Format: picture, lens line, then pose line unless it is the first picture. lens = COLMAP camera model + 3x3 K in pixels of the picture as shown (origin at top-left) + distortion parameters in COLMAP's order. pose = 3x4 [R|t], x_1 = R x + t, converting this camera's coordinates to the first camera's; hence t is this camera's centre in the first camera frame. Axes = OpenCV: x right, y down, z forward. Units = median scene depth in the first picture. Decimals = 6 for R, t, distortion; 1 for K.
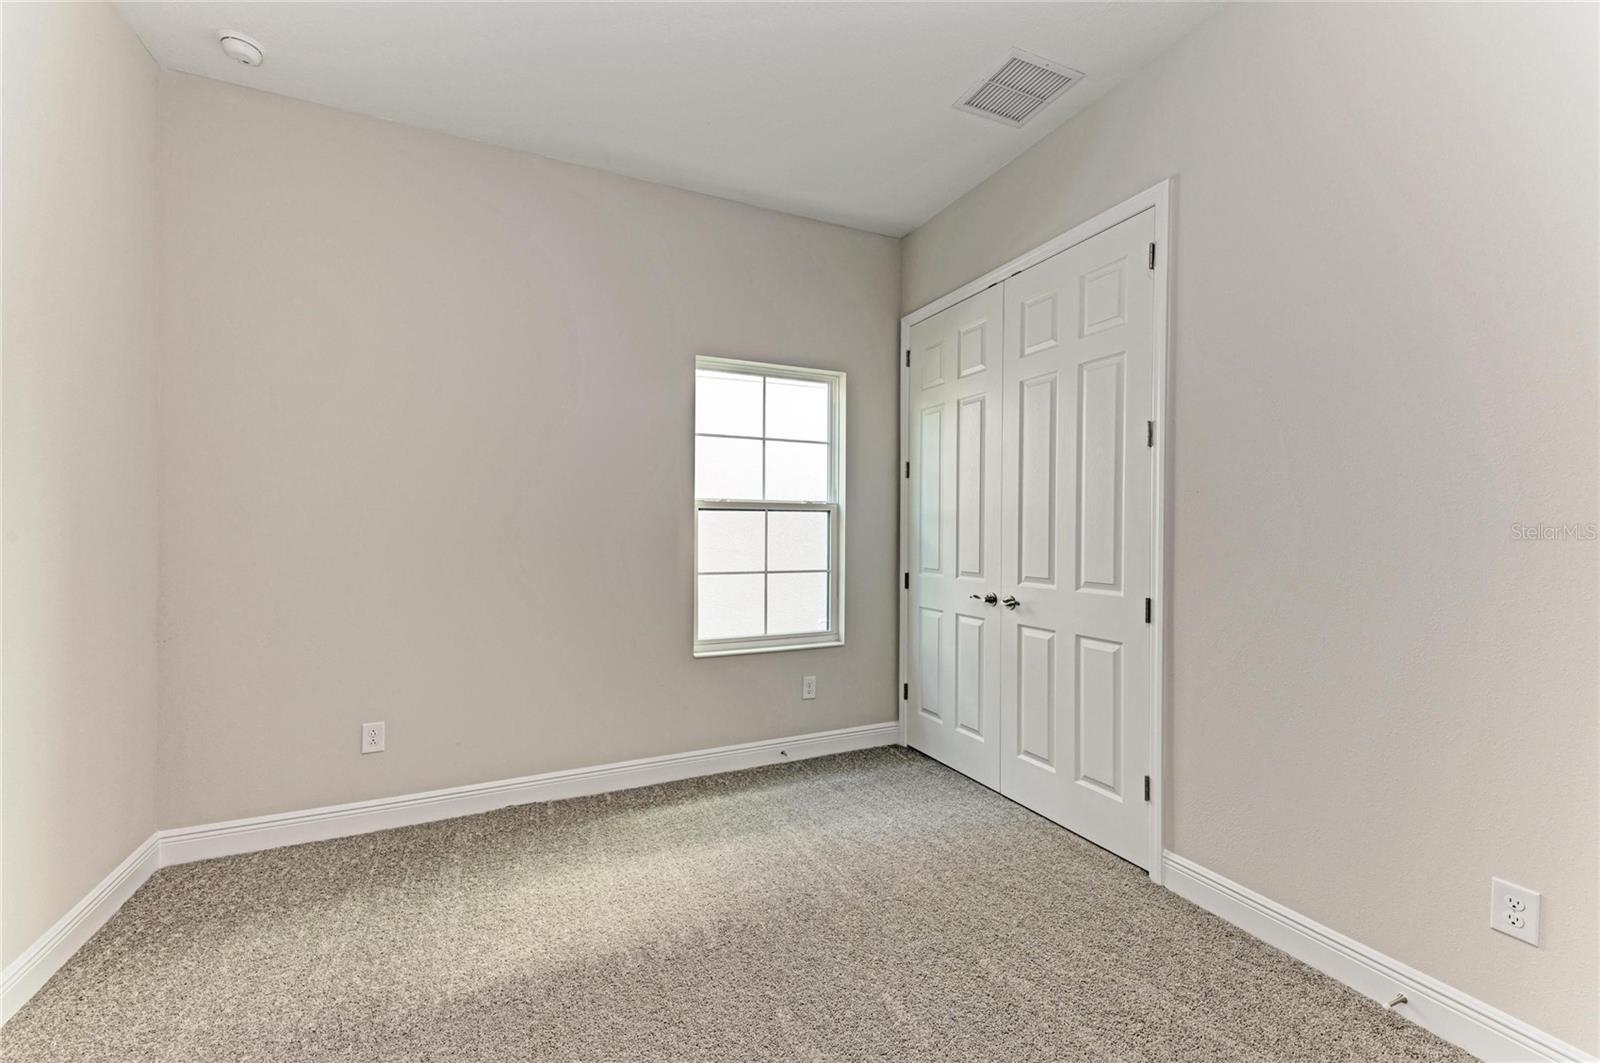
lens RADIAL K [[649.1, 0, 800.0], [0, 649.1, 531.5], [0, 0, 1]] dist [0.000512, 0.000048]
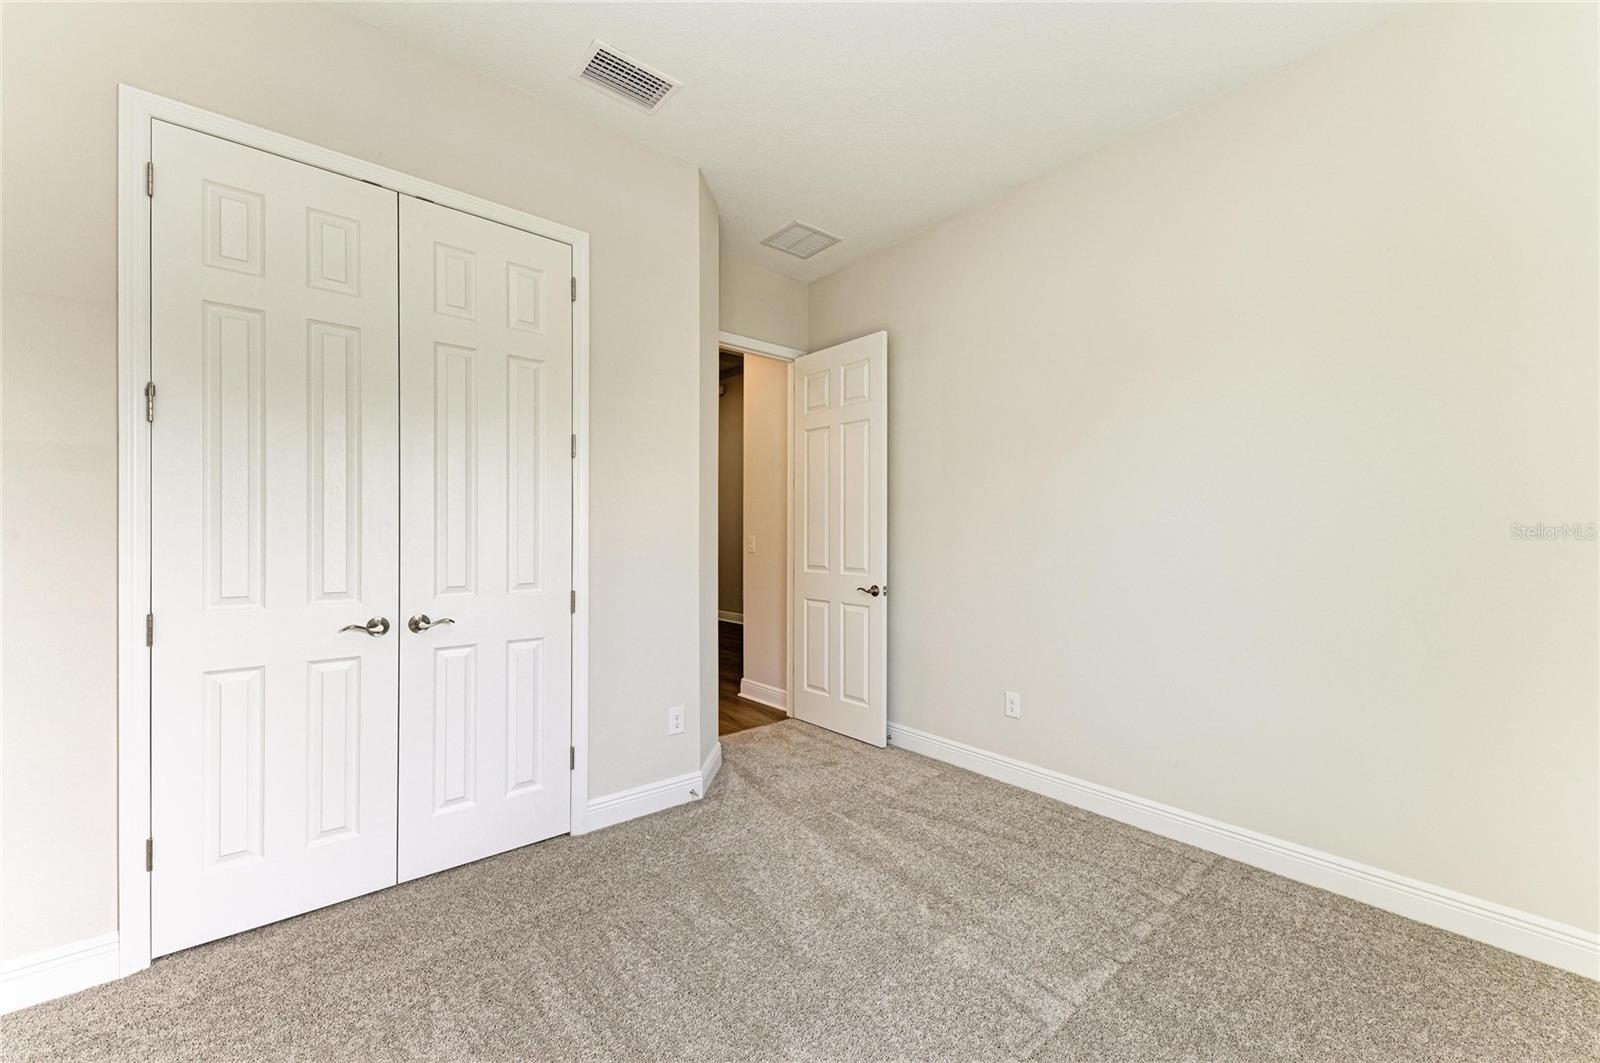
lens RADIAL K [[649.1, 0, 800.0], [0, 649.1, 531.5], [0, 0, 1]] dist [0.000512, 0.000048]
pose [[-0.260801, -0.019849, 0.965188, -0.612153], [-0.018060, 0.999714, 0.015679, -0.022784], [-0.965224, -0.013342, -0.261085, 0.863956]]
